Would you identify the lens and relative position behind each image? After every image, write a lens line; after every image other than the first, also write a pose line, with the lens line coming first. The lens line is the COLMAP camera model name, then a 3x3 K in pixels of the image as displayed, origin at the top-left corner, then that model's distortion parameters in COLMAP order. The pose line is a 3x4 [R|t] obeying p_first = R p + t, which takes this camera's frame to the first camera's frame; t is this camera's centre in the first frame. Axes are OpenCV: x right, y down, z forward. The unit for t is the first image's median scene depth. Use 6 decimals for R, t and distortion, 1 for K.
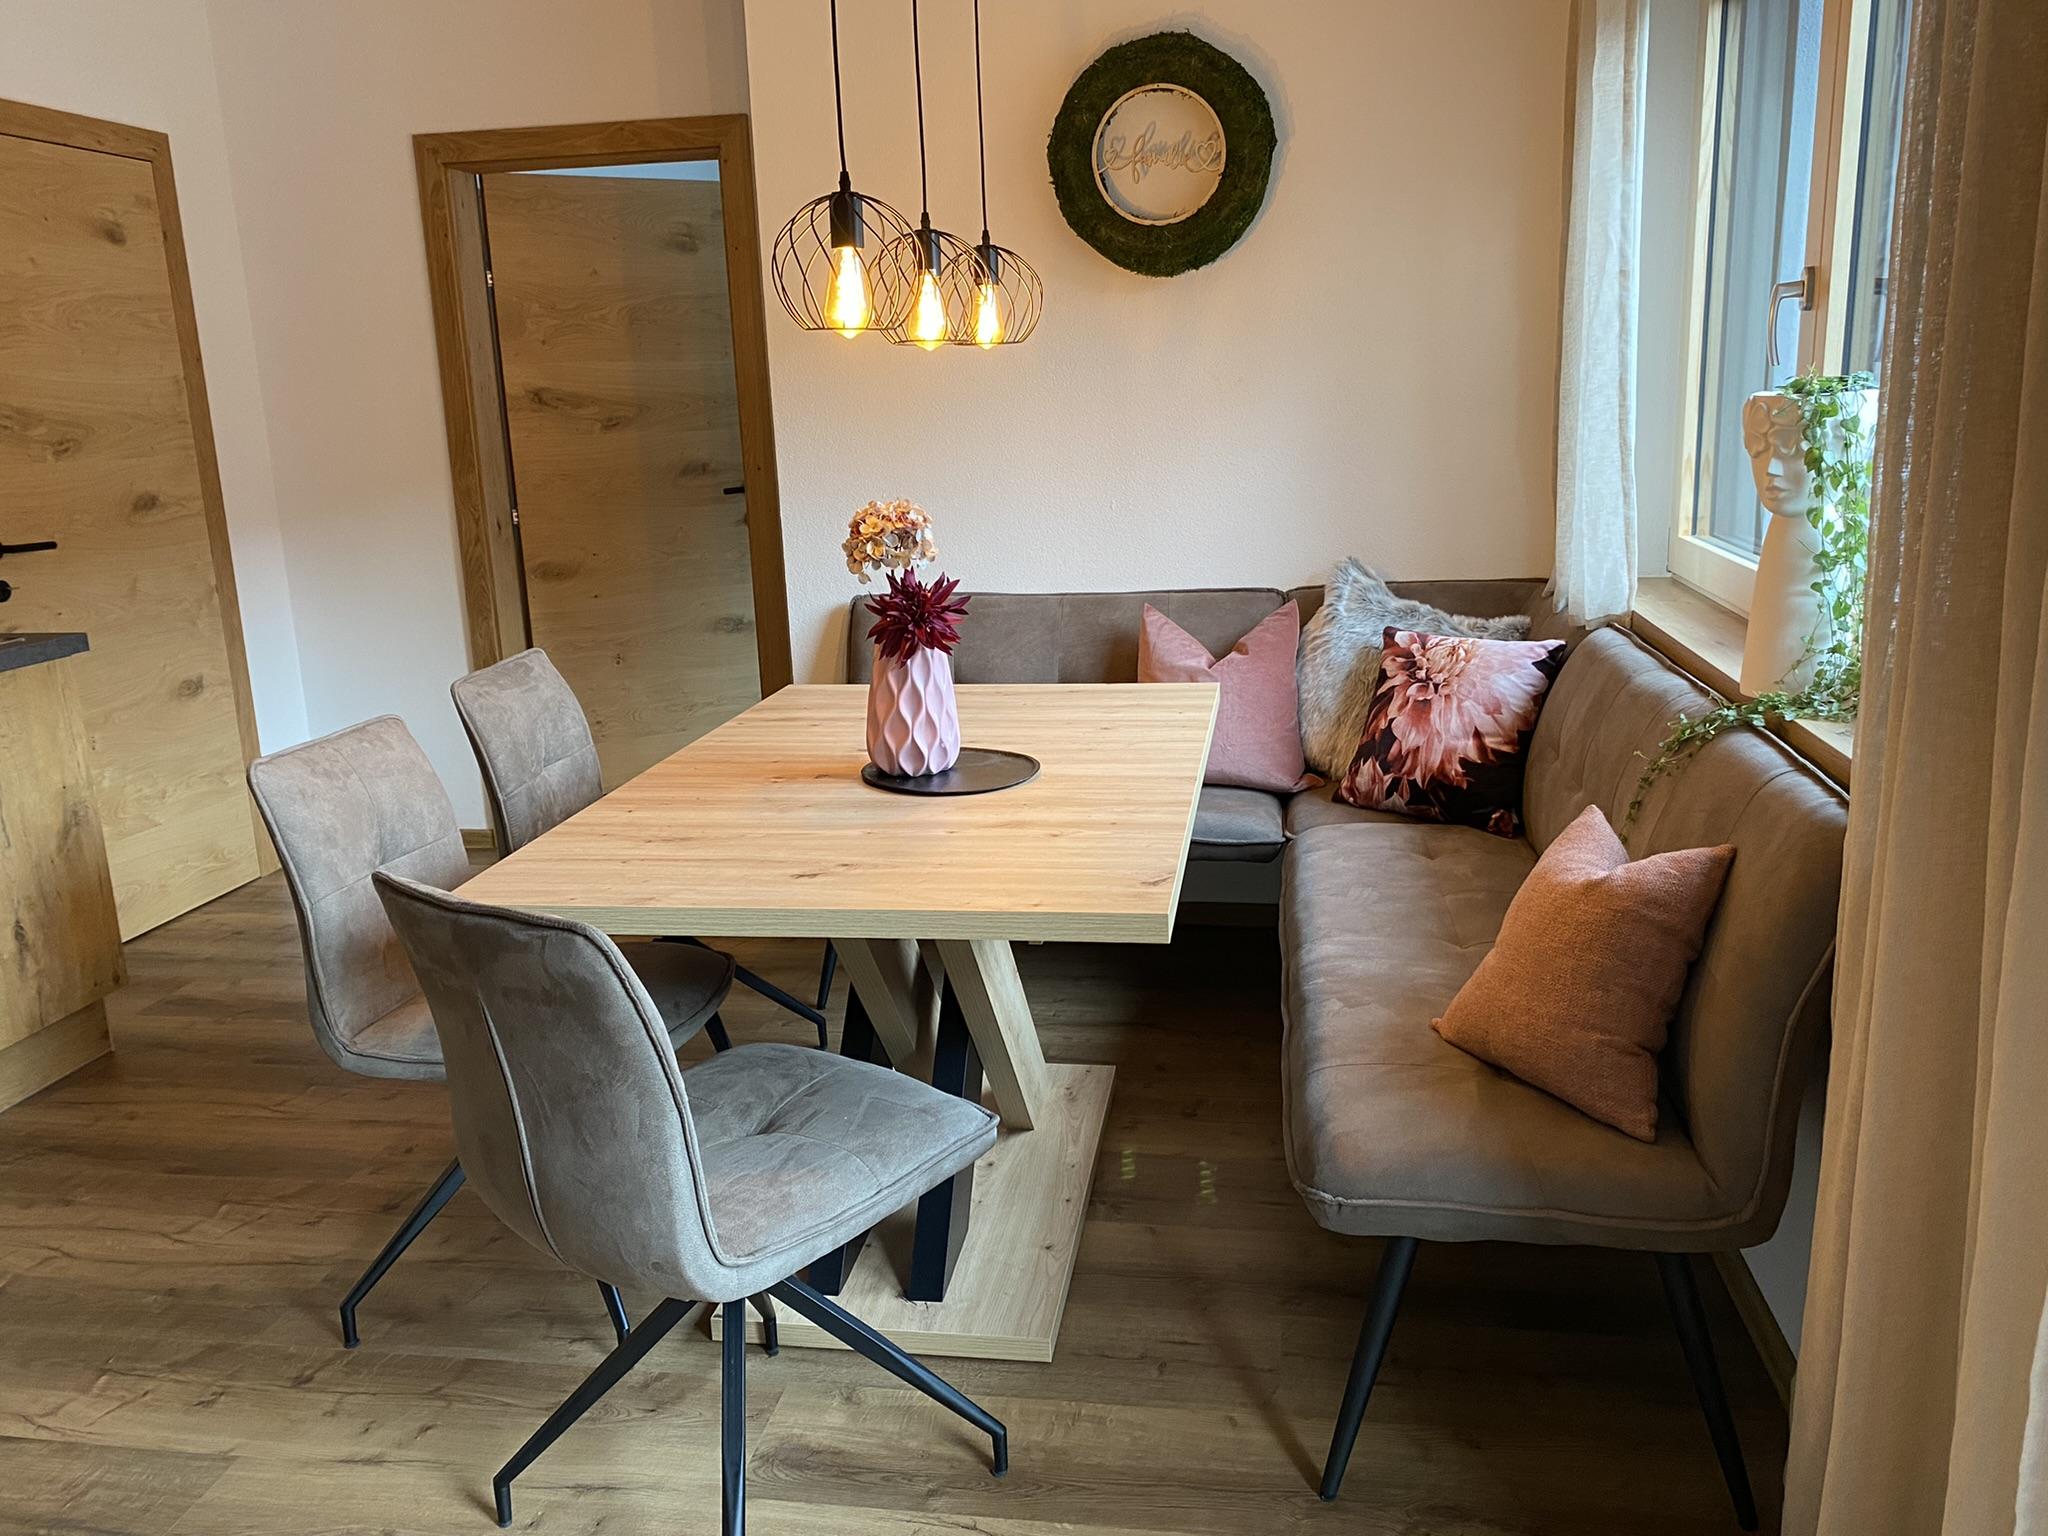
lens RADIAL K [[1590.1, 0, 1040.7], [0, 1590.1, 754.2], [0, 0, 1]] dist [0.038875, -0.050770]
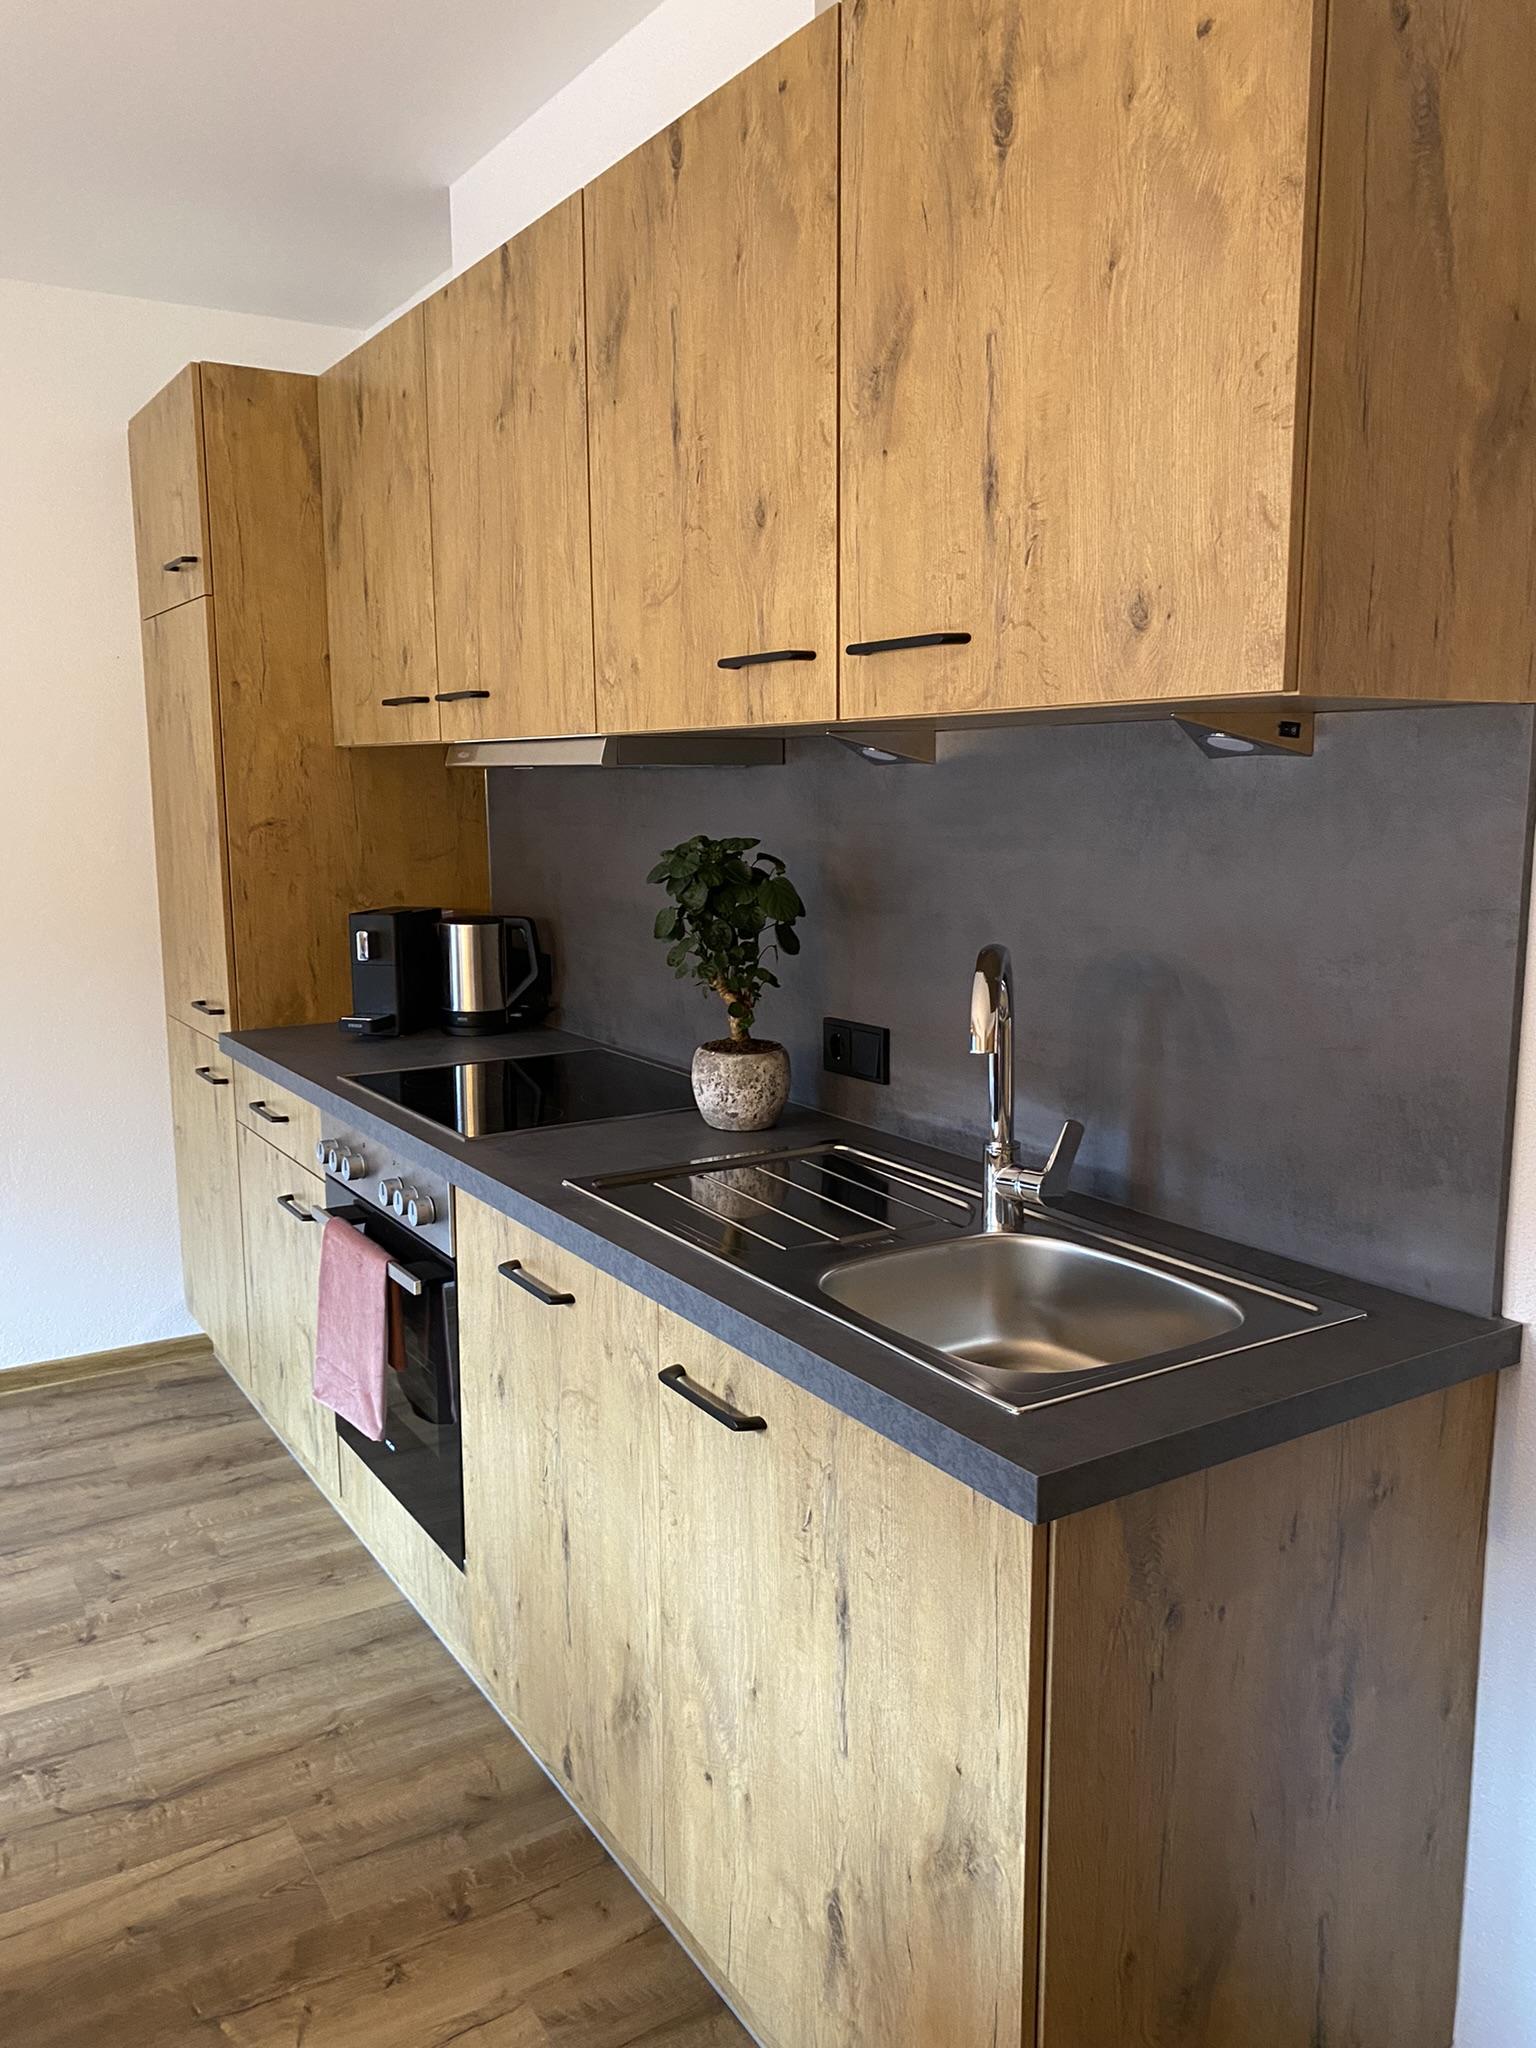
lens RADIAL K [[1590.1, 0, 735.6], [0, 1590.1, 1022.7], [0, 0, 1]] dist [0.038875, -0.050770]
pose [[-0.764693, 0.138150, -0.629411, -0.457258], [-0.112146, 0.933312, 0.341105, -0.384631], [0.634561, 0.331427, -0.698204, 1.593192]]
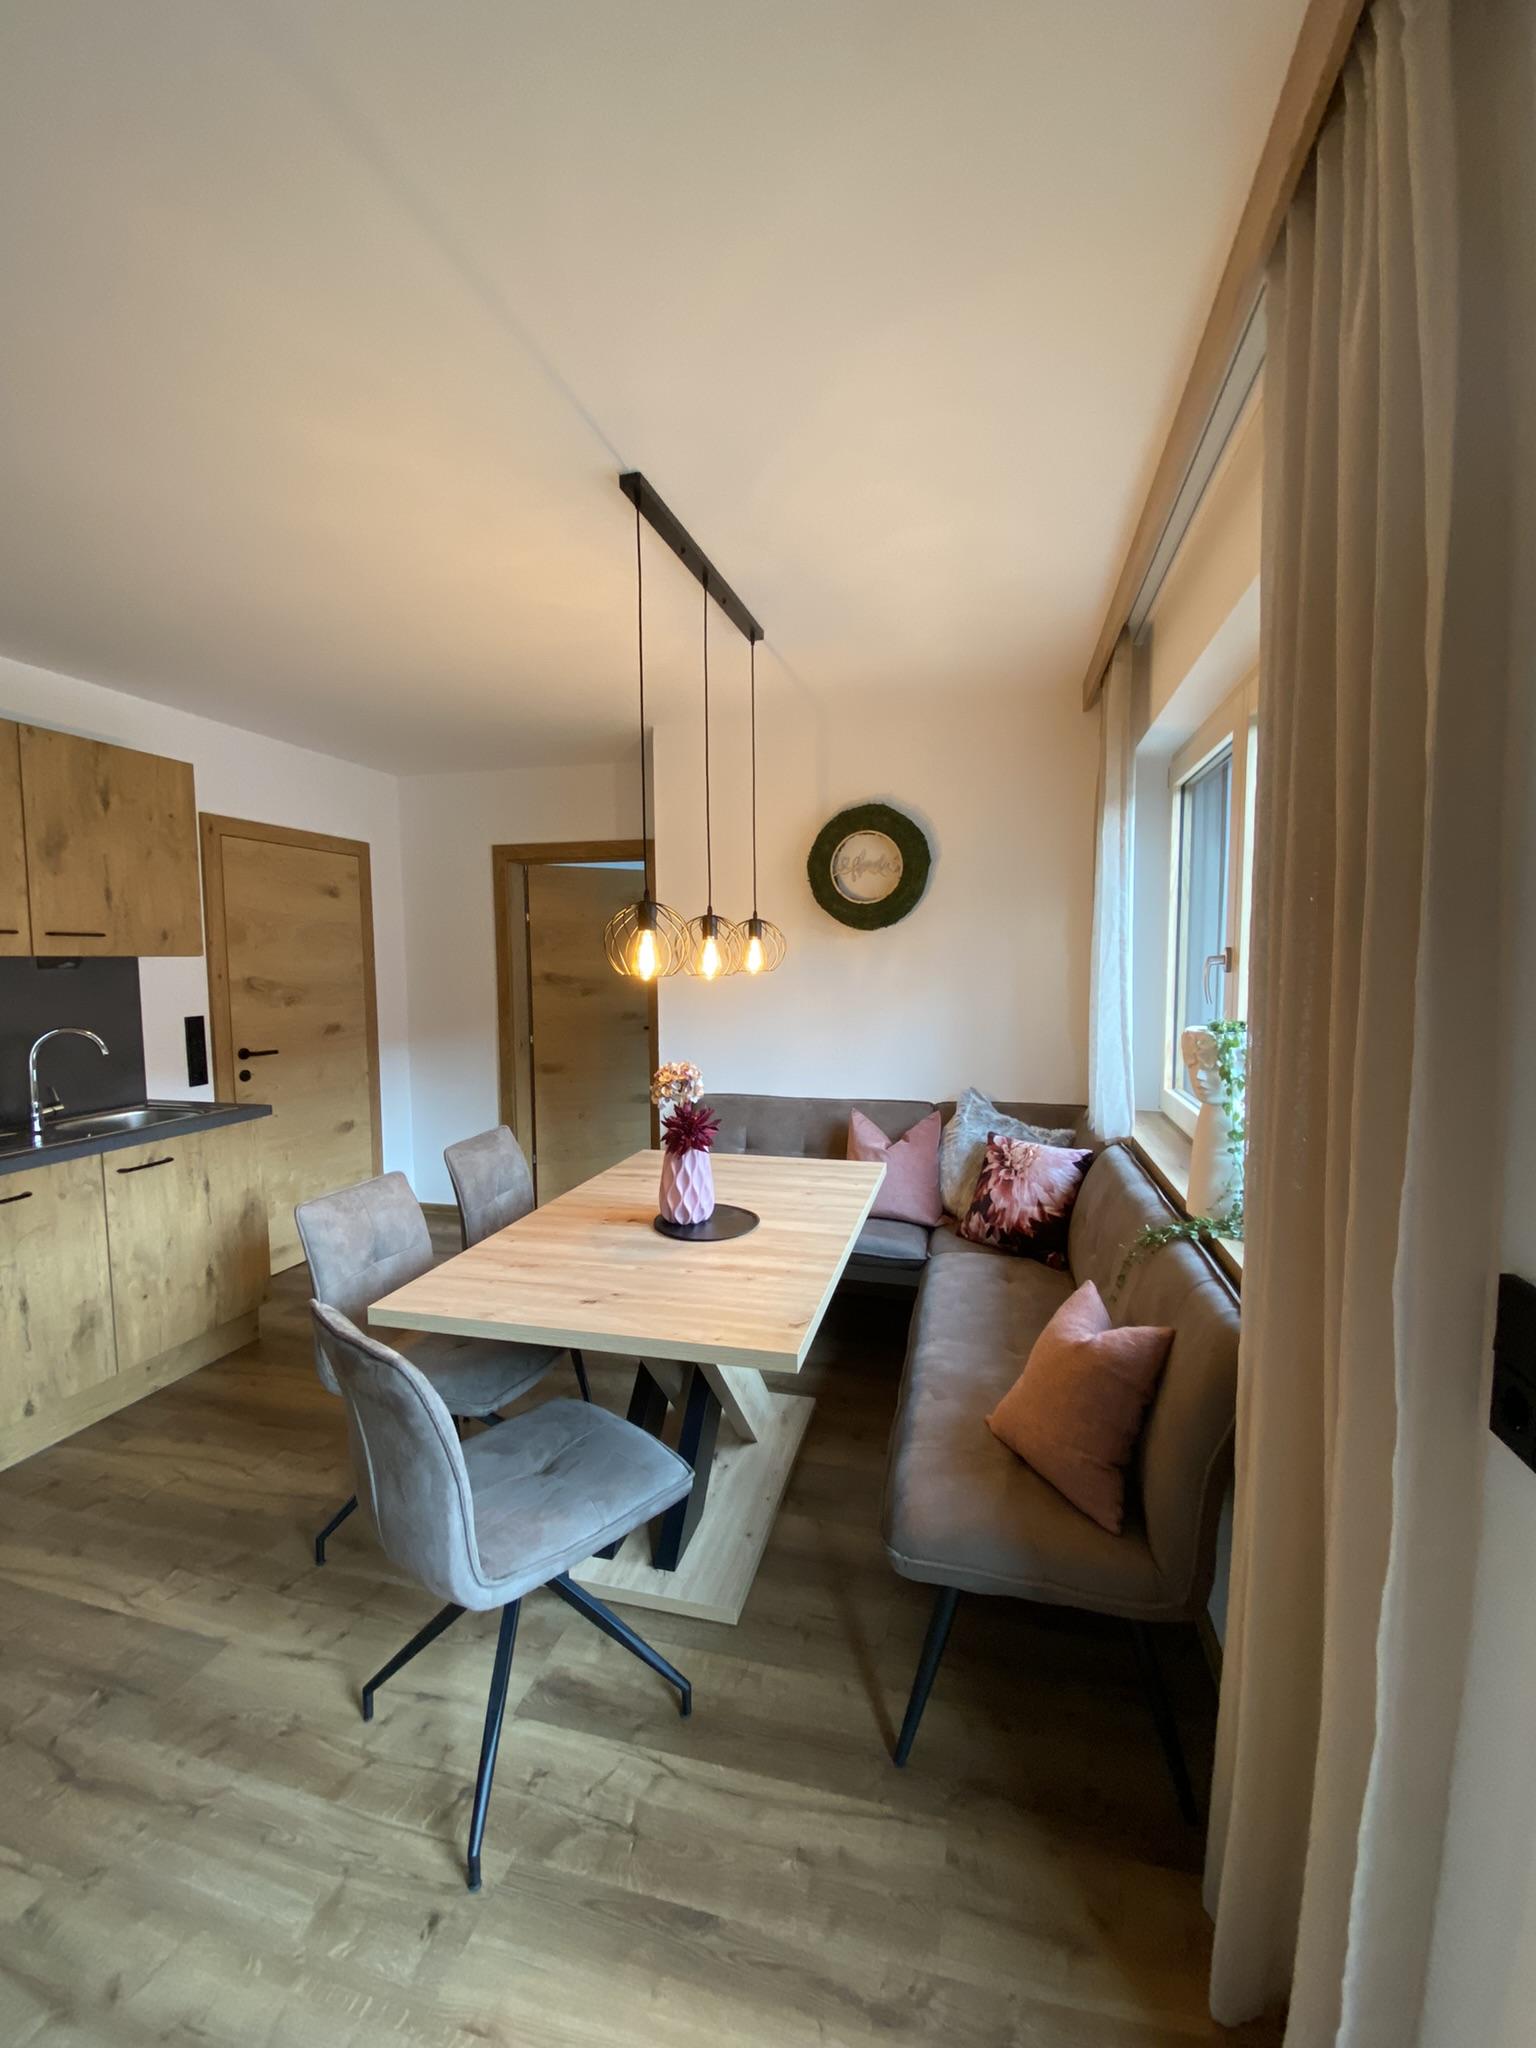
lens RADIAL K [[843.0, 0, 772.4], [0, 843.0, 1021.4], [0, 0, 1]] dist [0.015128, -0.017307]
pose [[0.995143, 0.034871, -0.092062, 0.090241], [-0.048398, 0.987643, -0.149062, -0.072525], [0.085726, 0.152794, 0.984533, 0.098125]]
